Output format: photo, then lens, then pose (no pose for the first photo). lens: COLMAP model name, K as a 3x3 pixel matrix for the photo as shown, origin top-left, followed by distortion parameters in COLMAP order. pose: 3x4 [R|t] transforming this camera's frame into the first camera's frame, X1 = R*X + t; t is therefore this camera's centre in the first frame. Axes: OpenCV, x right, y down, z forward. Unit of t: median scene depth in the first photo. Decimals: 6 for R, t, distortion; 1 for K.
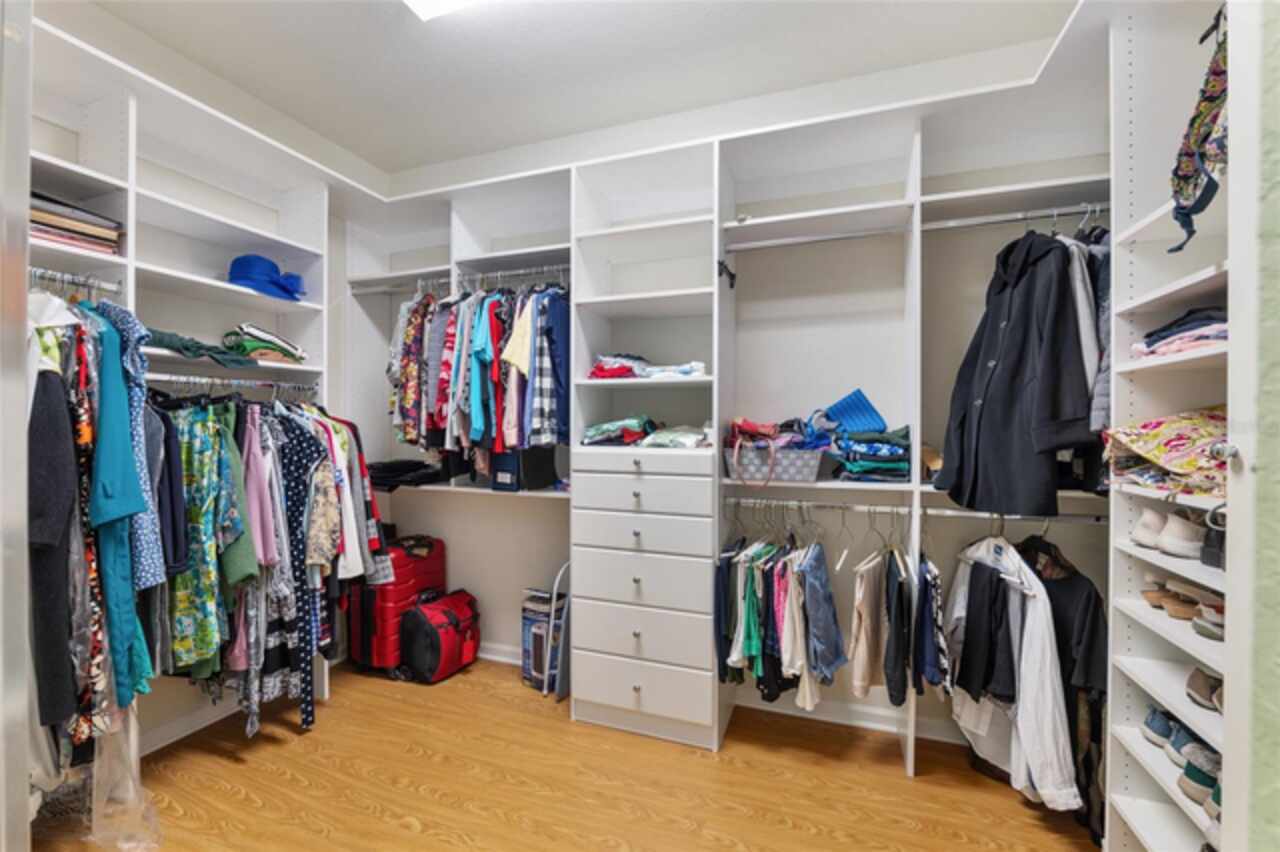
lens RADIAL K [[533.5, 0, 639.5], [0, 533.5, 428.1], [0, 0, 1]] dist [-0.009219, -0.000726]
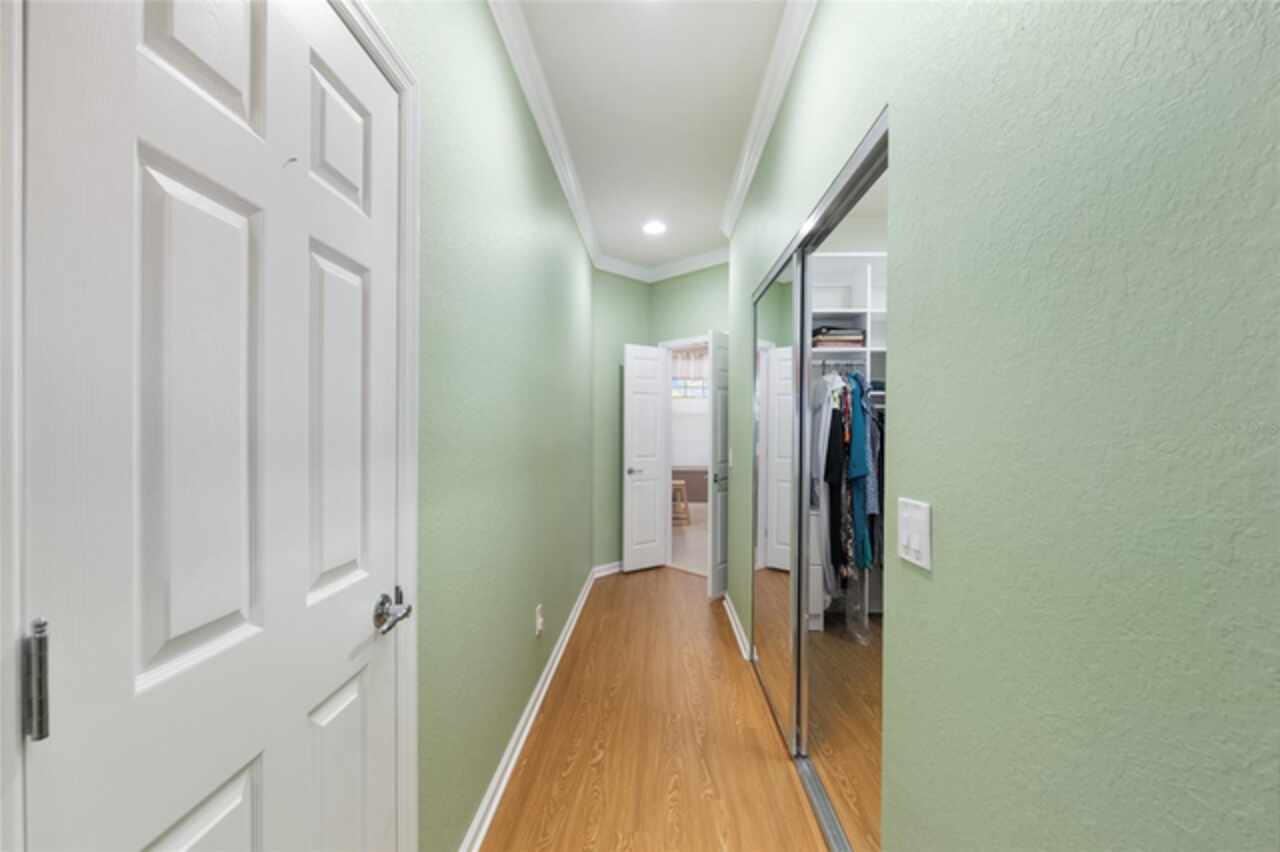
lens RADIAL K [[550.1, 0, 641.1], [0, 550.1, 430.6], [0, 0, 1]] dist [-0.008714, 0.000930]
pose [[0.339064, 0.001577, -0.940762, 0.788170], [-0.011402, 0.999932, -0.002433, 0.001687], [0.940694, 0.011551, 0.339059, -0.566044]]
